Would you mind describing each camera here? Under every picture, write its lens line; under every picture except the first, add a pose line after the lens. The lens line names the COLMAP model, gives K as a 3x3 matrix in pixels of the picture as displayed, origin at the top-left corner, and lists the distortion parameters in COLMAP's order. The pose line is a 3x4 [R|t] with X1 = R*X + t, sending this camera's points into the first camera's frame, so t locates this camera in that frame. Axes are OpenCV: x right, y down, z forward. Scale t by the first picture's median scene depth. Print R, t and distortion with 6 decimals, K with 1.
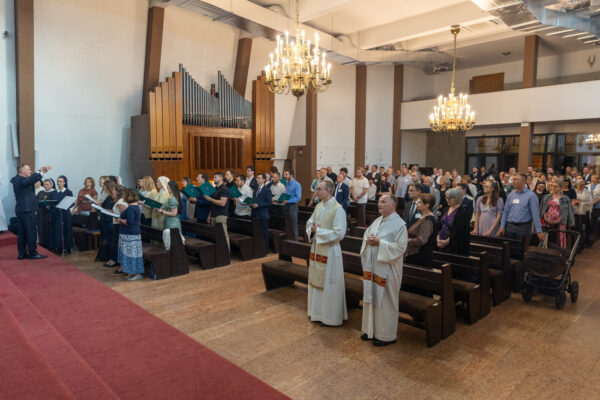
lens RADIAL K [[408.8, 0, 300.0], [0, 408.8, 200.0], [0, 0, 1]] dist [-0.005445, -0.003566]
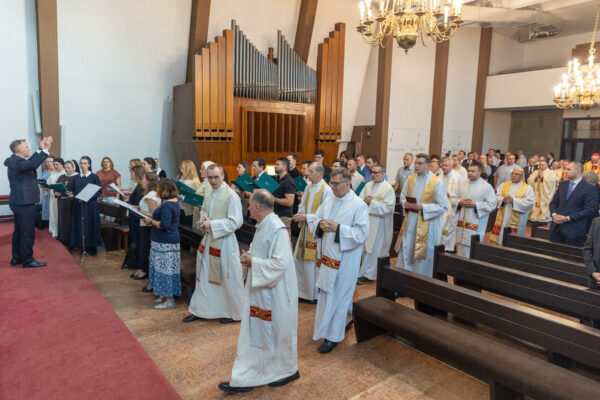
lens RADIAL K [[418.1, 0, 300.0], [0, 418.1, 200.0], [0, 0, 1]] dist [0.005687, -0.000375]
pose [[0.993384, 0.033870, -0.109731, -0.058438], [-0.029455, 0.998700, 0.041610, -0.017094], [0.110998, -0.038103, 0.993090, 0.179945]]
